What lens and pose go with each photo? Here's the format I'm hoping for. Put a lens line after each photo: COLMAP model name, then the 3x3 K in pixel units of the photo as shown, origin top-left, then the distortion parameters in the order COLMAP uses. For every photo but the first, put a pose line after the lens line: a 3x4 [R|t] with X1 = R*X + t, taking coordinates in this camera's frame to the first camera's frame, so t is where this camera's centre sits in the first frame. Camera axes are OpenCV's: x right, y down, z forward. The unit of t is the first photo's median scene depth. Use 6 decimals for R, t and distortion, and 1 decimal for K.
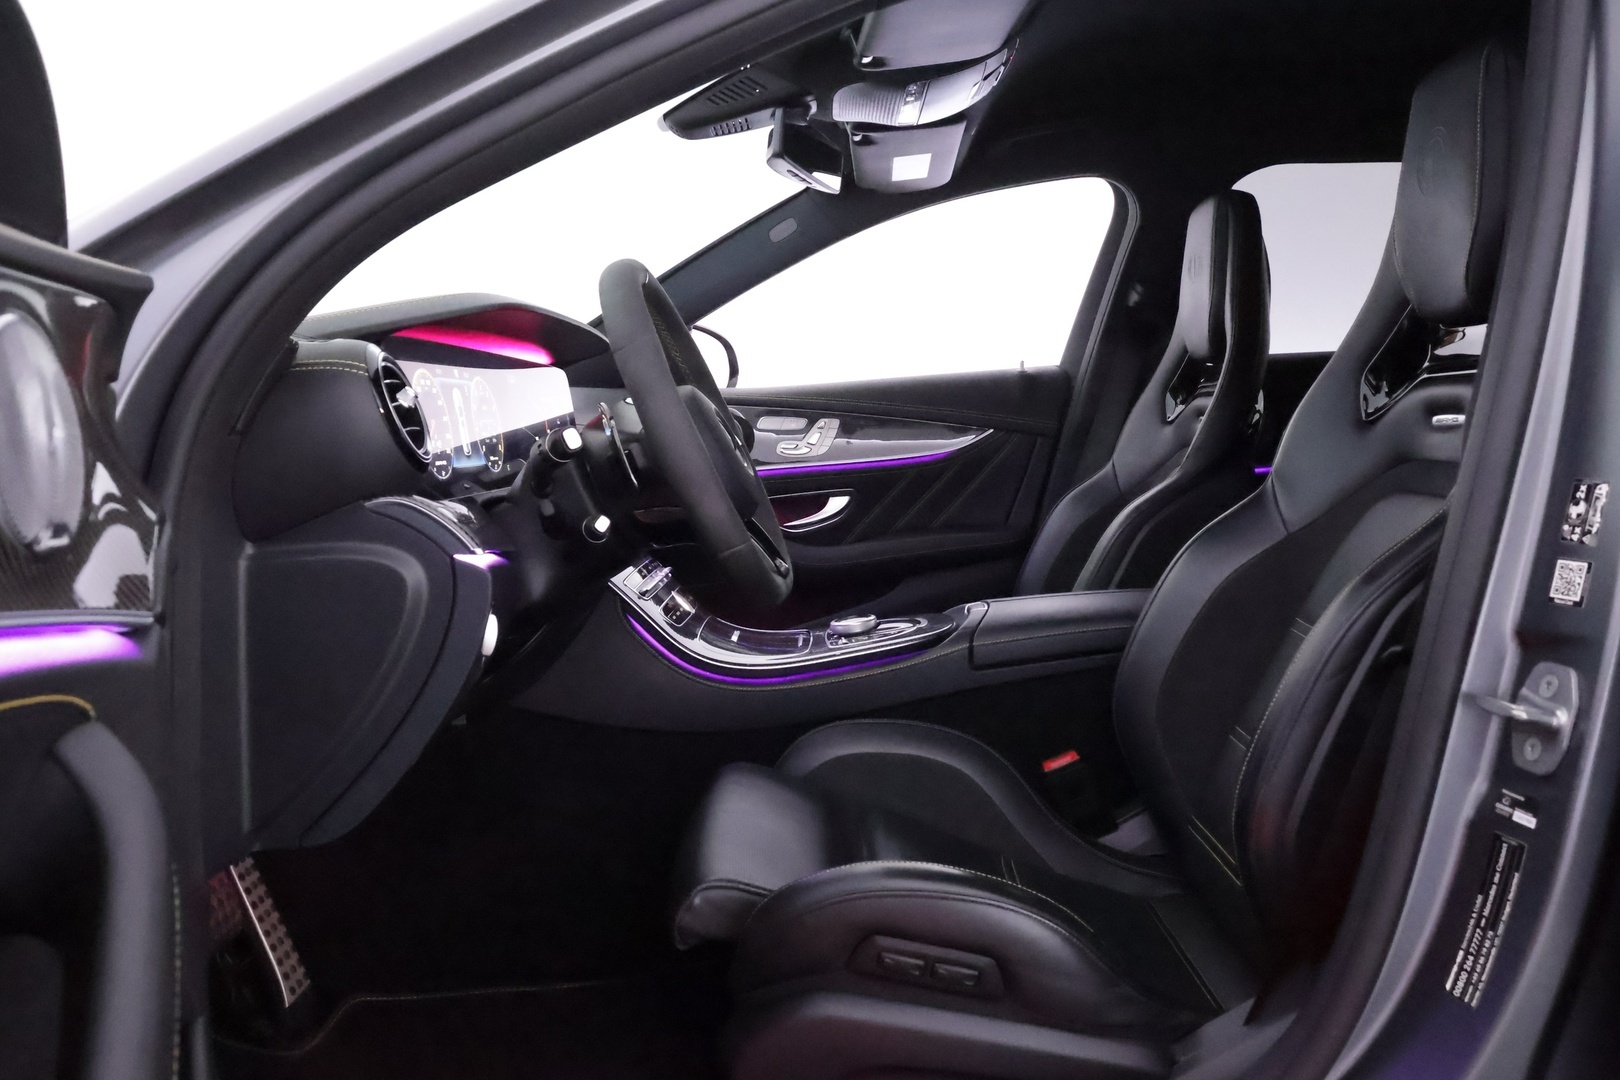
lens RADIAL K [[1241.9, 0, 820.1], [0, 1241.9, 543.0], [0, 0, 1]] dist [-0.010628, -0.004956]
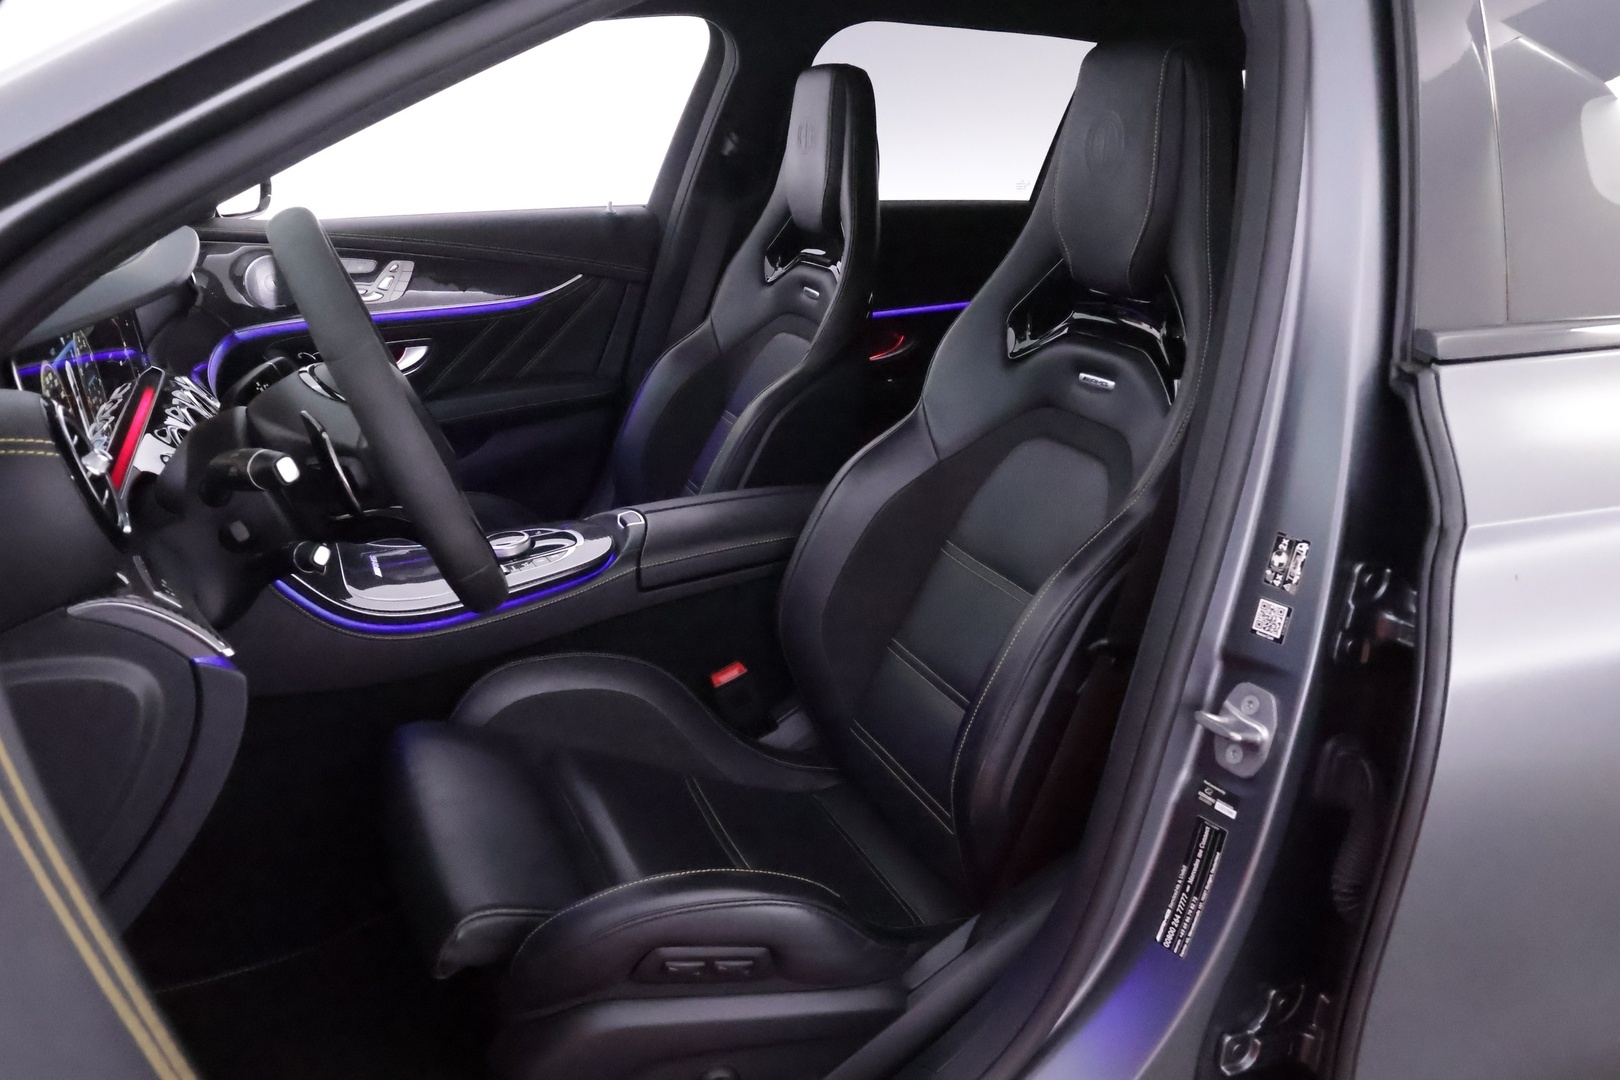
lens RADIAL K [[1241.9, 0, 821.5], [0, 1241.9, 547.8], [0, 0, 1]] dist [-0.010628, -0.004956]
pose [[0.915091, -0.070789, 0.396986, -0.204308], [-0.015479, 0.977579, 0.209997, -0.214537], [-0.402950, -0.198312, 0.893478, 0.081666]]
